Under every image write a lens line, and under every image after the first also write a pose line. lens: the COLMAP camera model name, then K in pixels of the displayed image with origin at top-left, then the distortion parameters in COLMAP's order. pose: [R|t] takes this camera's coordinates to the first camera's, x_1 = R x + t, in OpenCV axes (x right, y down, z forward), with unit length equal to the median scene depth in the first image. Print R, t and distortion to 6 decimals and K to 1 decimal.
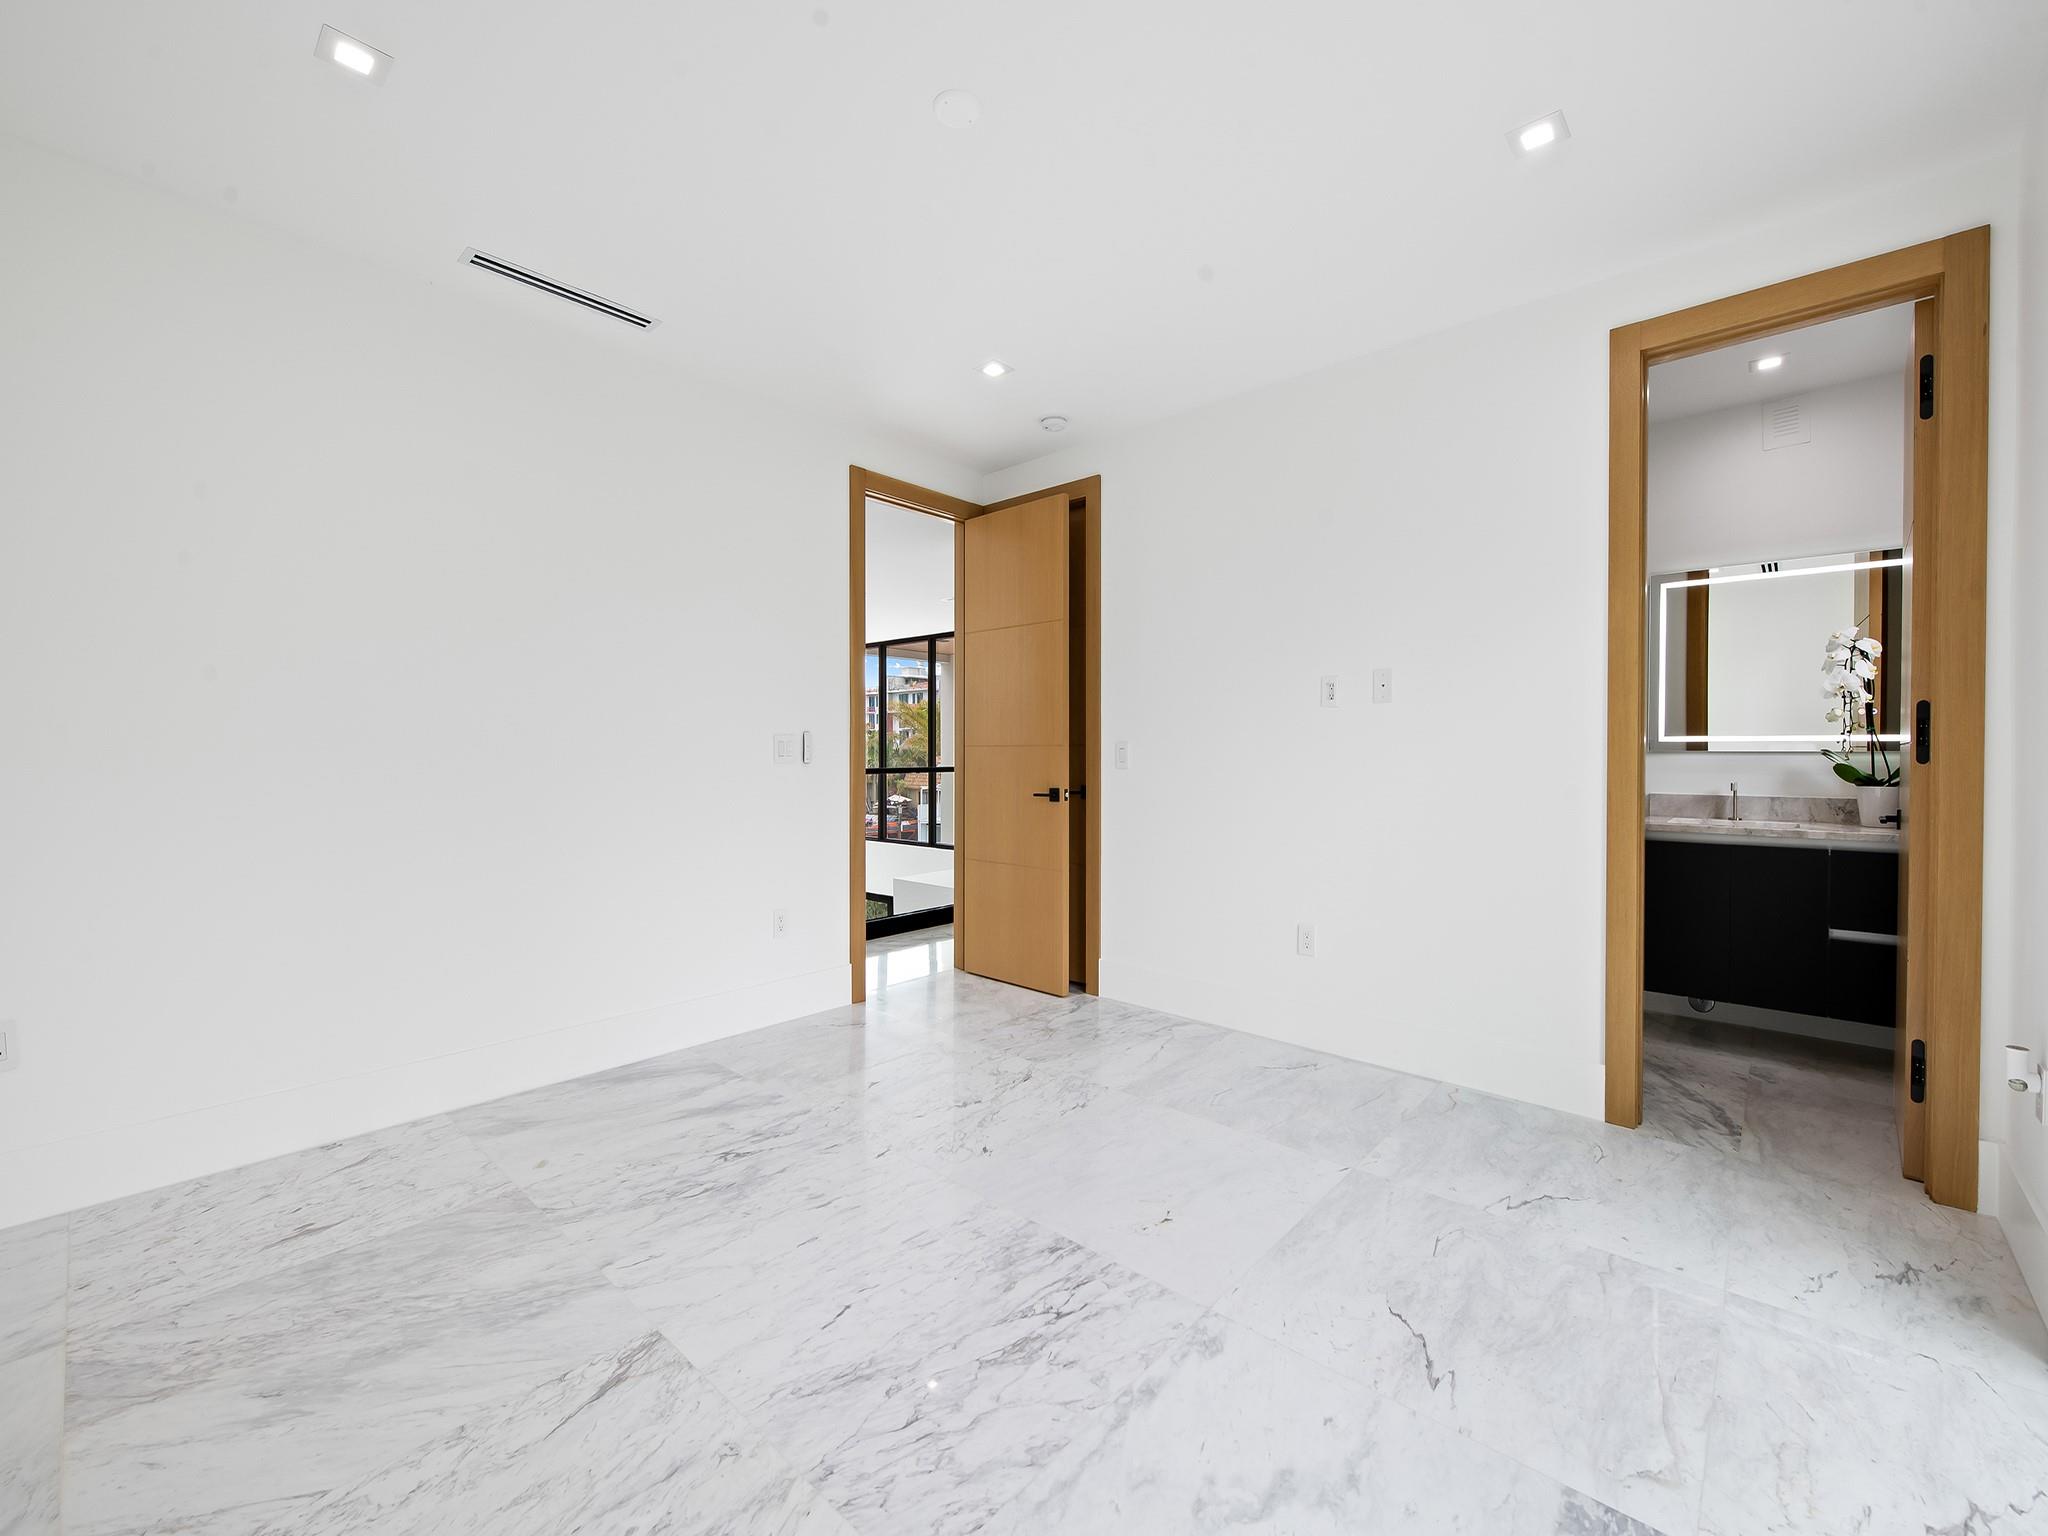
lens RADIAL K [[889.6, 0, 1020.8], [0, 889.6, 762.0], [0, 0, 1]] dist [-0.000930, -0.000041]
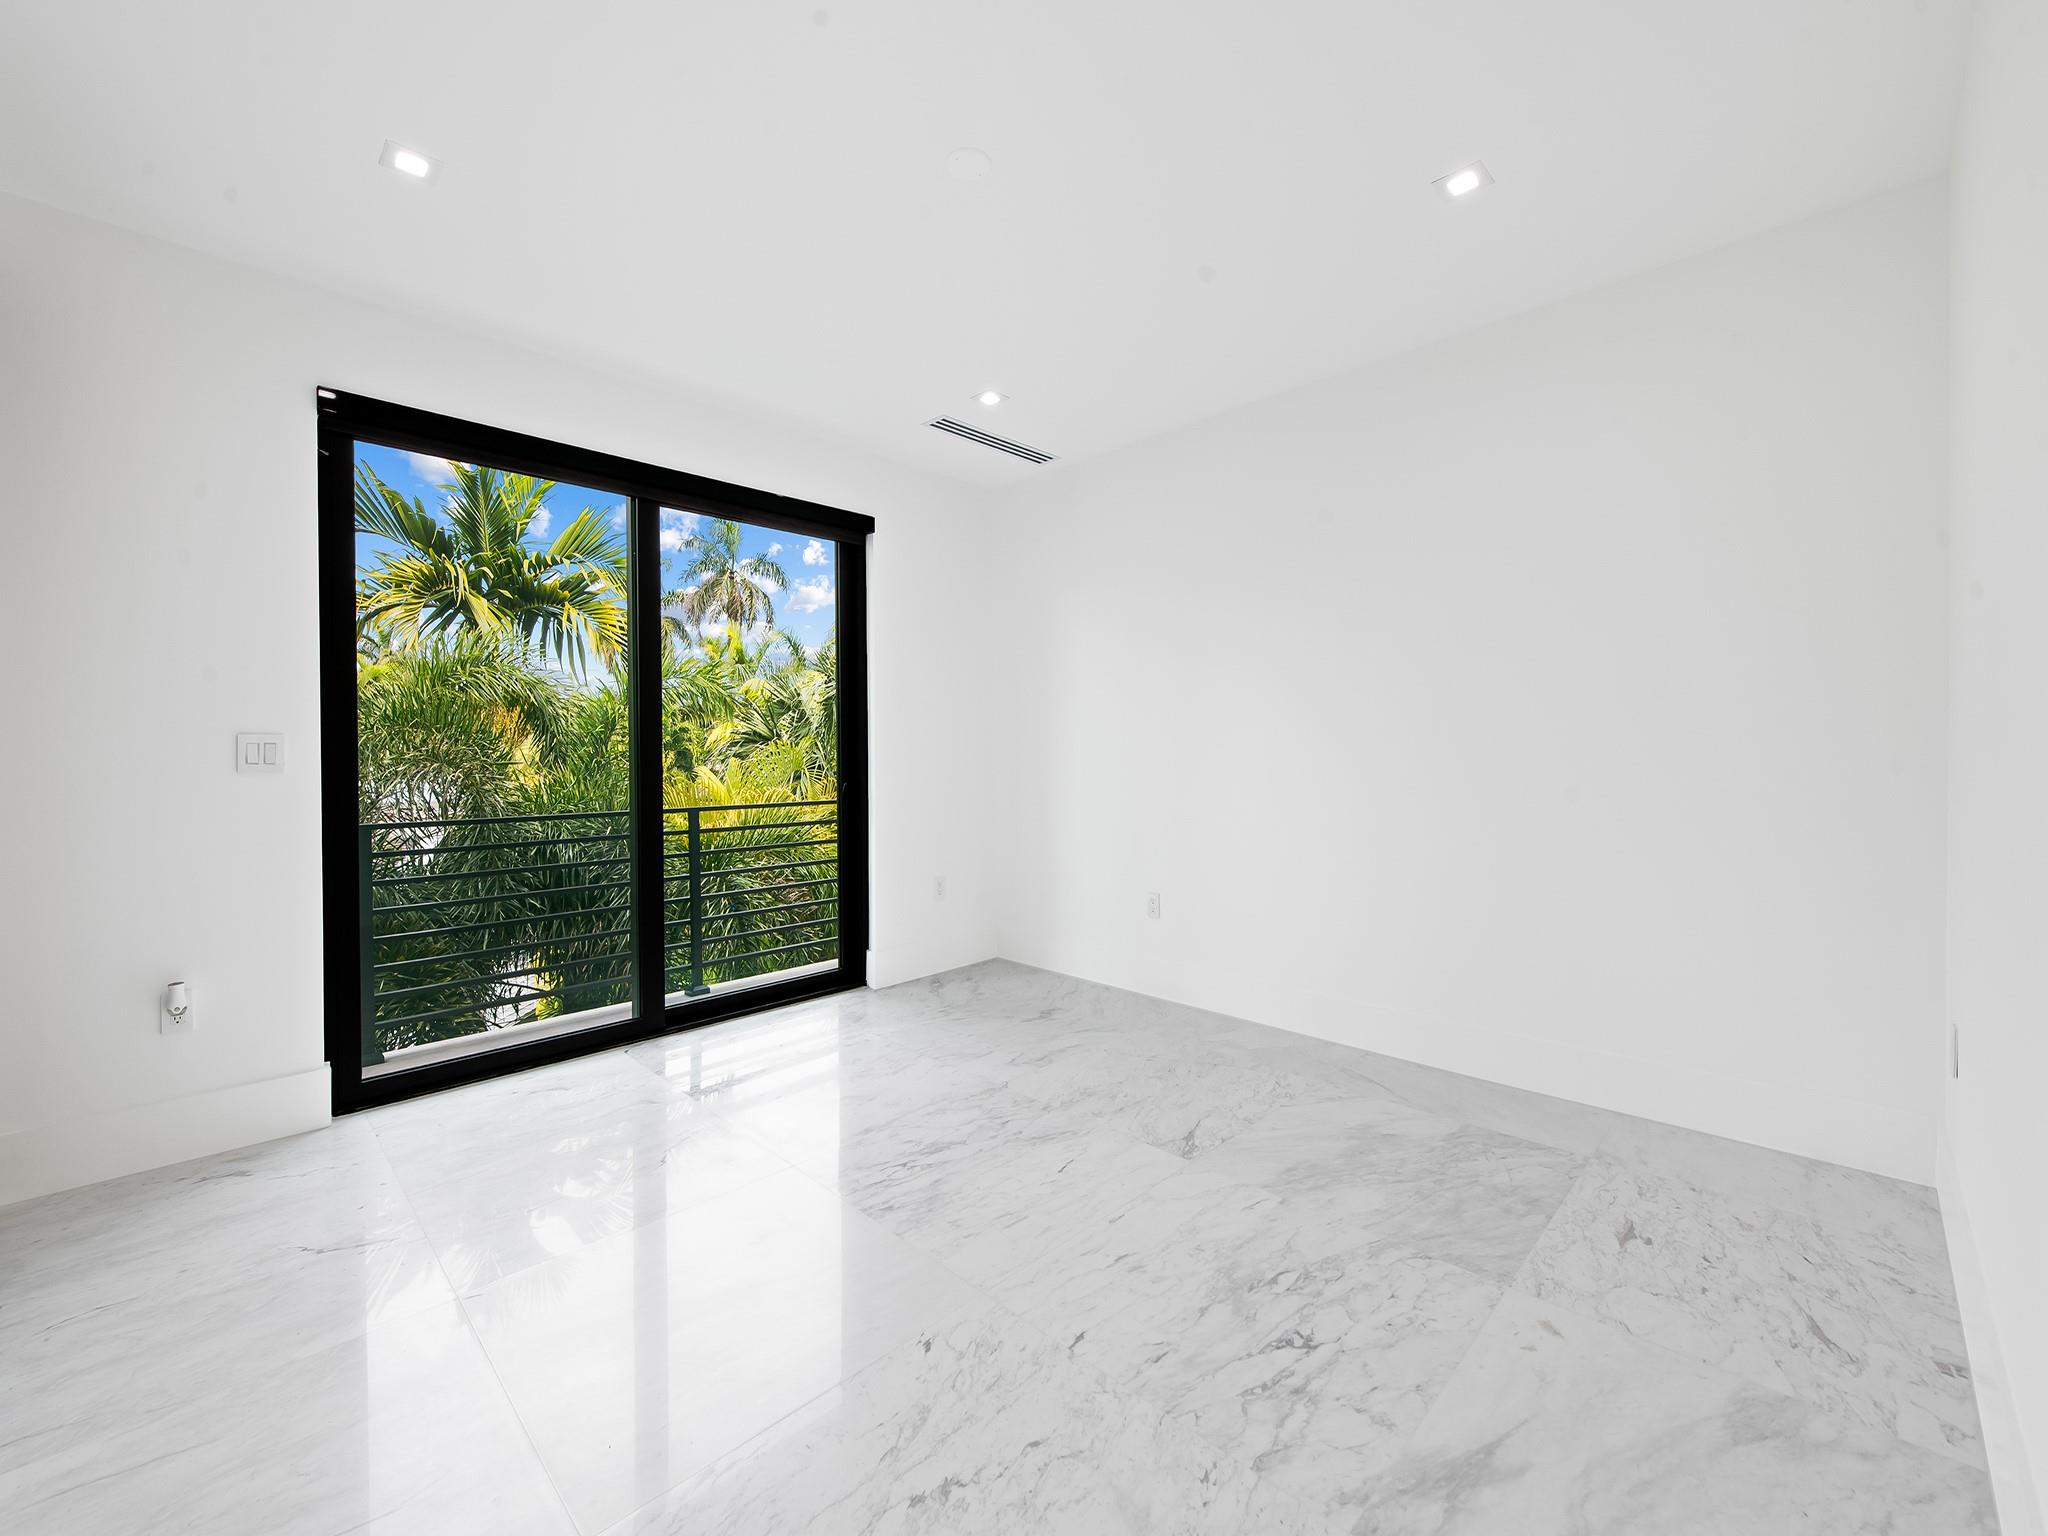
lens RADIAL K [[889.6, 0, 1026.6], [0, 889.6, 761.9], [0, 0, 1]] dist [-0.000930, -0.000041]
pose [[-0.999130, 0.005991, 0.041271, -0.176916], [0.006786, 0.999794, 0.019151, -0.022192], [-0.041148, 0.019415, -0.998964, 2.019291]]
